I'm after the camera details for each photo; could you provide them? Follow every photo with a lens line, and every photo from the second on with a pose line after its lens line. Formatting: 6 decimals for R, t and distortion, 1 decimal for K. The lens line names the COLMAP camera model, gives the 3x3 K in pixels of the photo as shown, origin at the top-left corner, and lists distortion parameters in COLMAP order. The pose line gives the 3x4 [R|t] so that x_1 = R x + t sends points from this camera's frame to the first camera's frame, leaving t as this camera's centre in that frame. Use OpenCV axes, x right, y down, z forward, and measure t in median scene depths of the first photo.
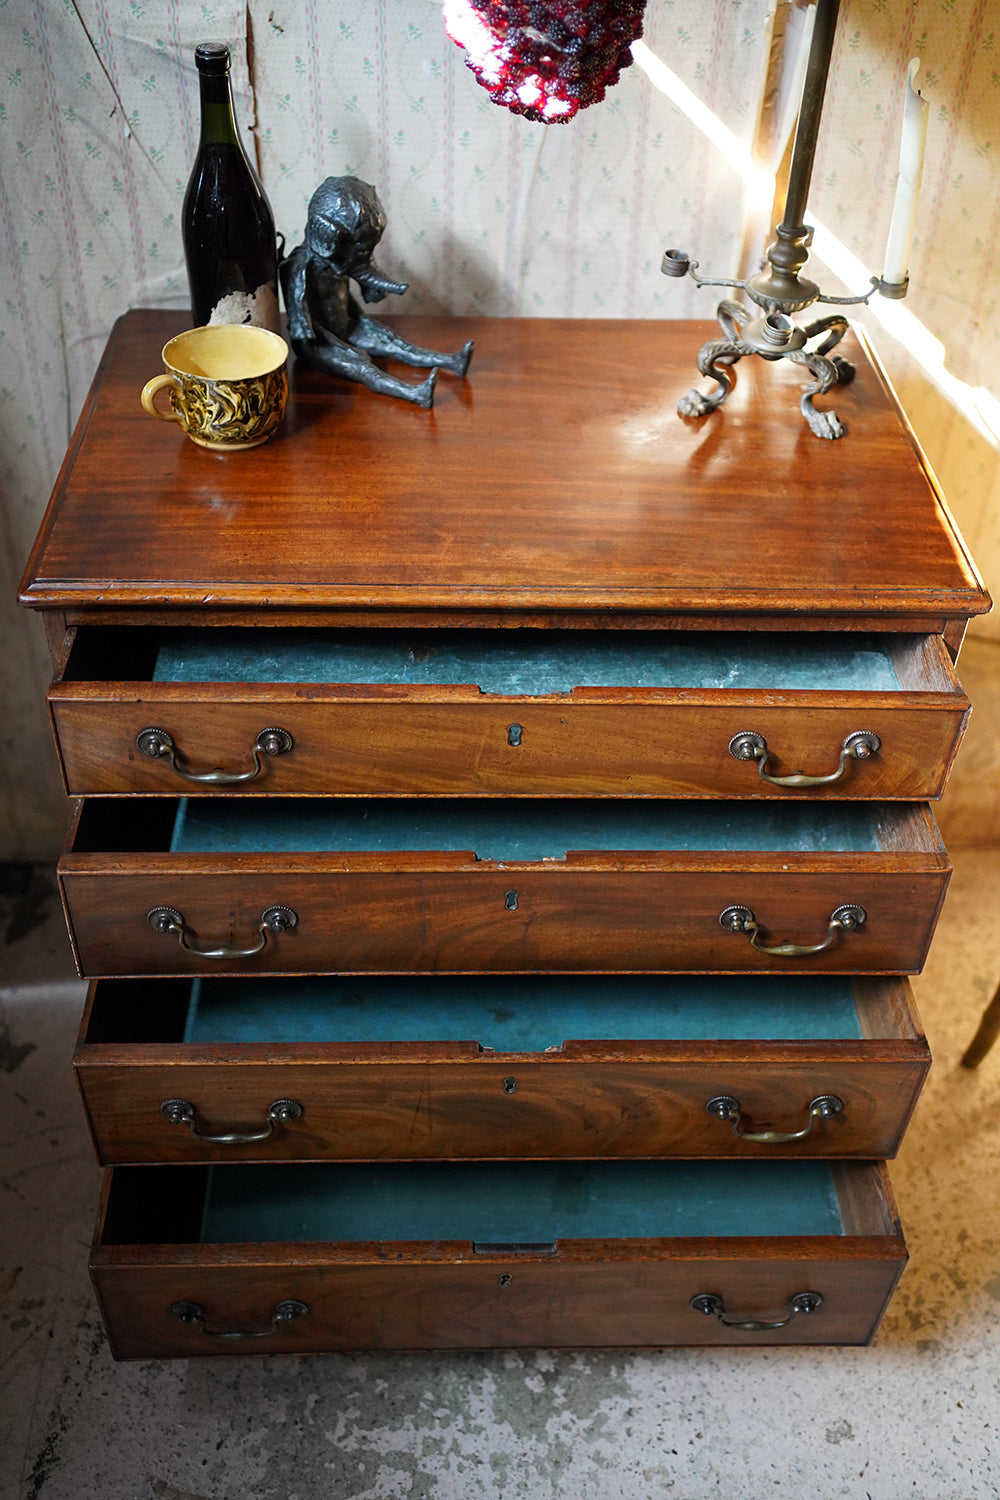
lens RADIAL K [[1535.0, 0, 524.8], [0, 1535.0, 791.9], [0, 0, 1]] dist [0.014121, 0.000000]
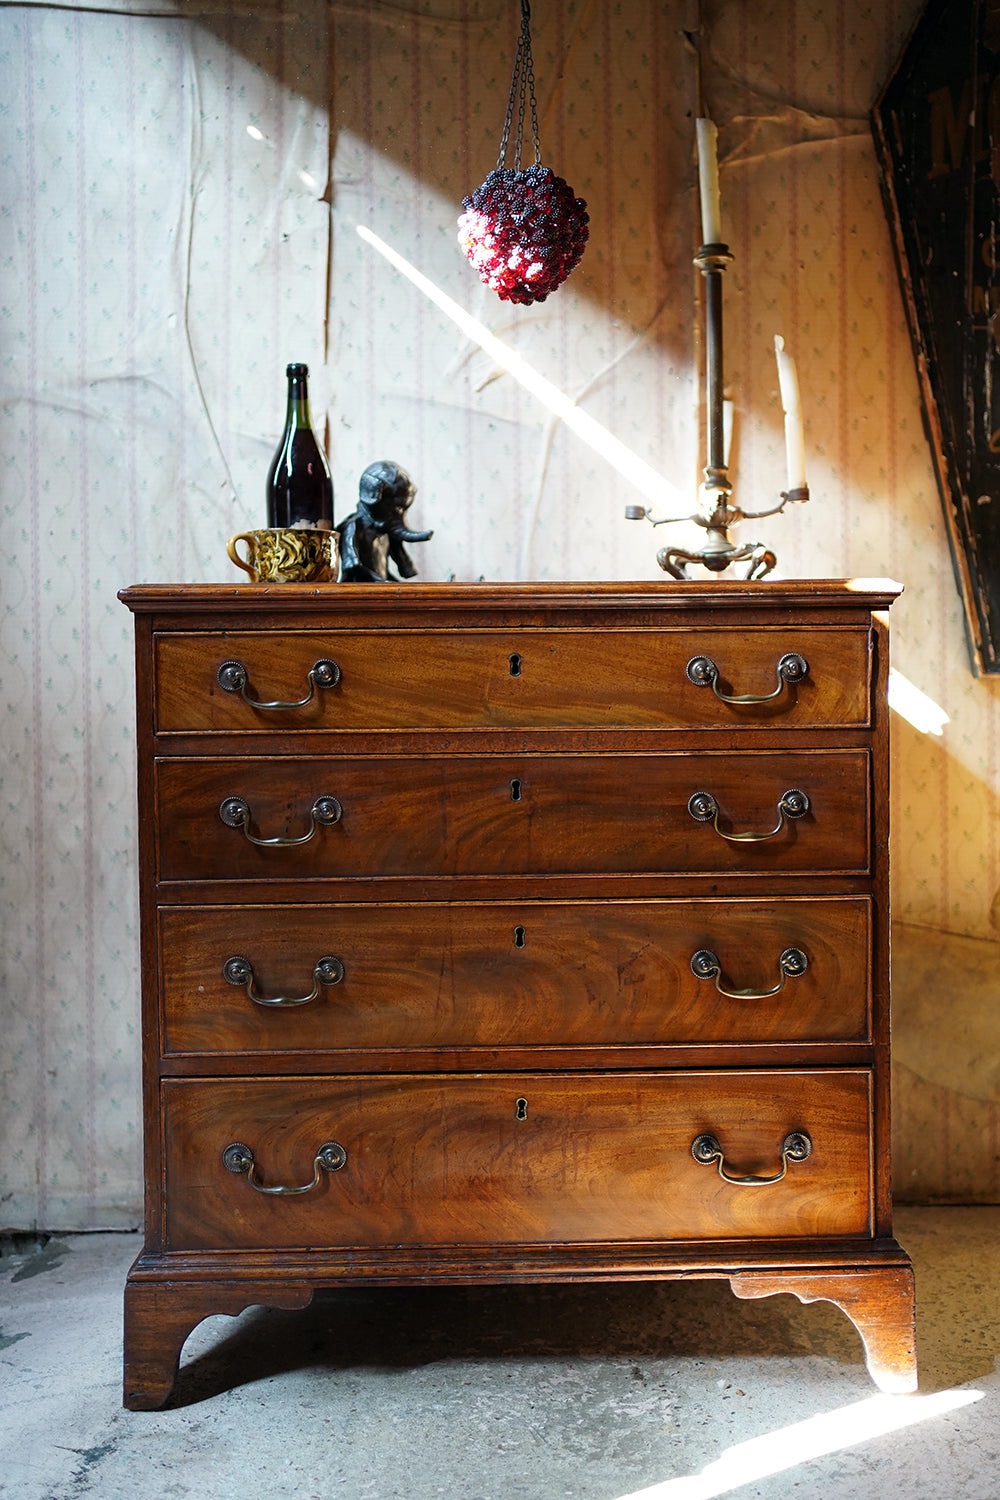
lens RADIAL K [[1535.0, 0, 511.5], [0, 1535.0, 748.8], [0, 0, 1]] dist [0.014121, 0.000000]
pose [[0.998711, -0.049794, -0.009835, -0.000620], [0.031446, 0.759128, -0.650181, 0.825086], [0.039841, 0.649034, 0.759716, 0.082197]]
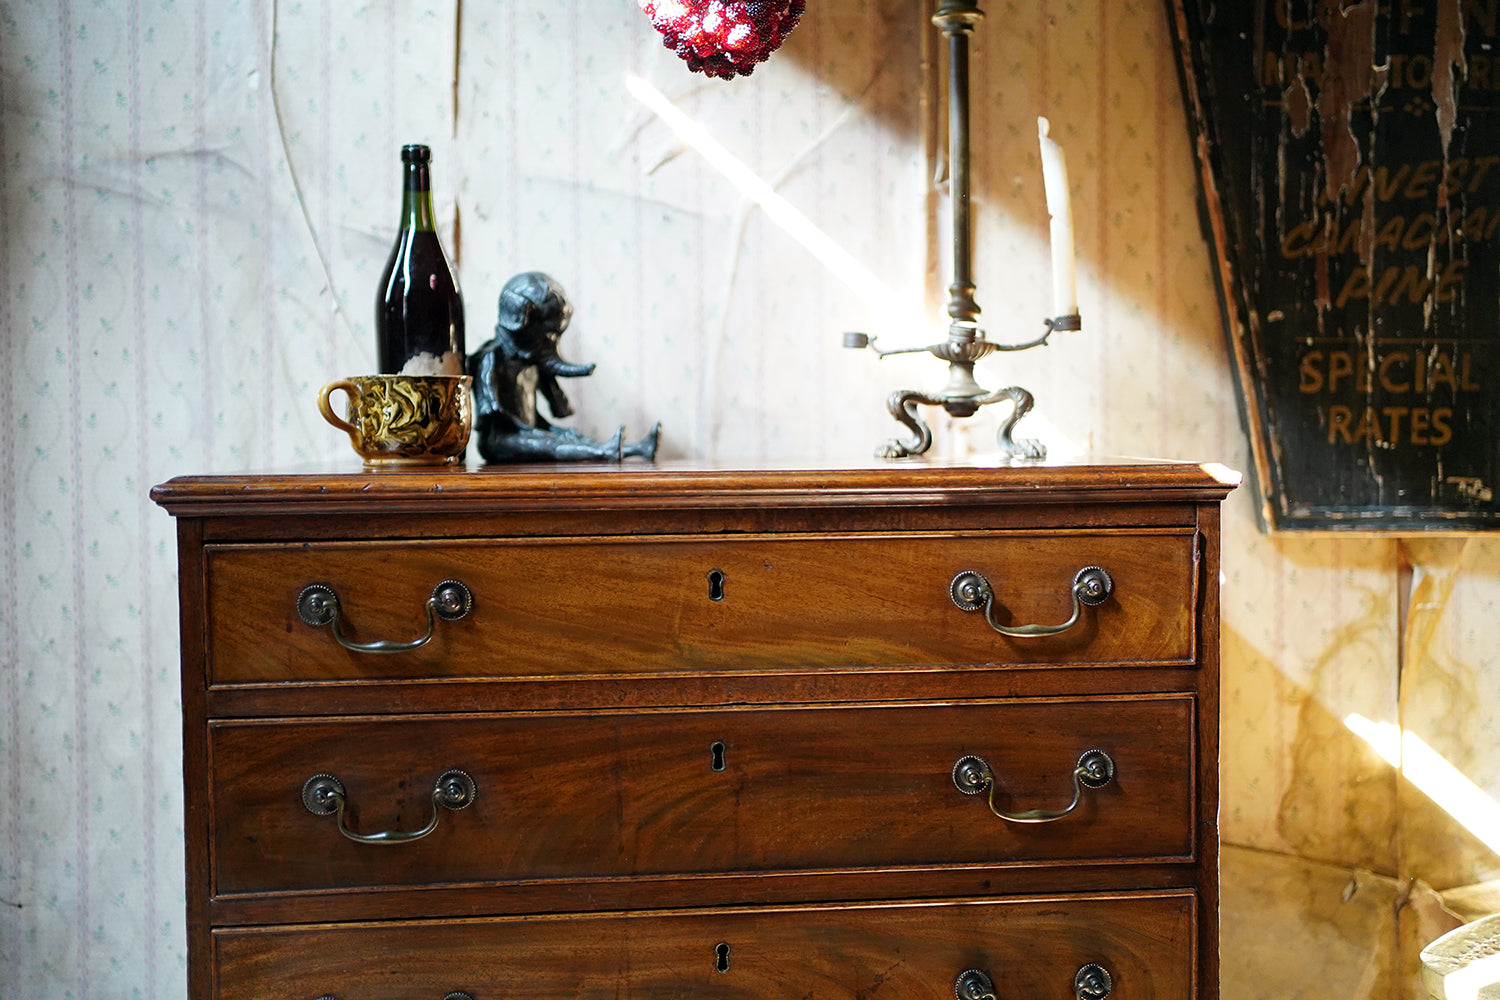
lens RADIAL K [[1535.0, 0, 753.8], [0, 1535.0, 492.4], [0, 0, 1]] dist [0.014121, 0.000000]
pose [[0.997214, -0.052093, 0.053399, -0.029831], [0.074178, 0.768499, -0.635537, 0.496157], [-0.007930, 0.637727, 0.770221, 0.255370]]
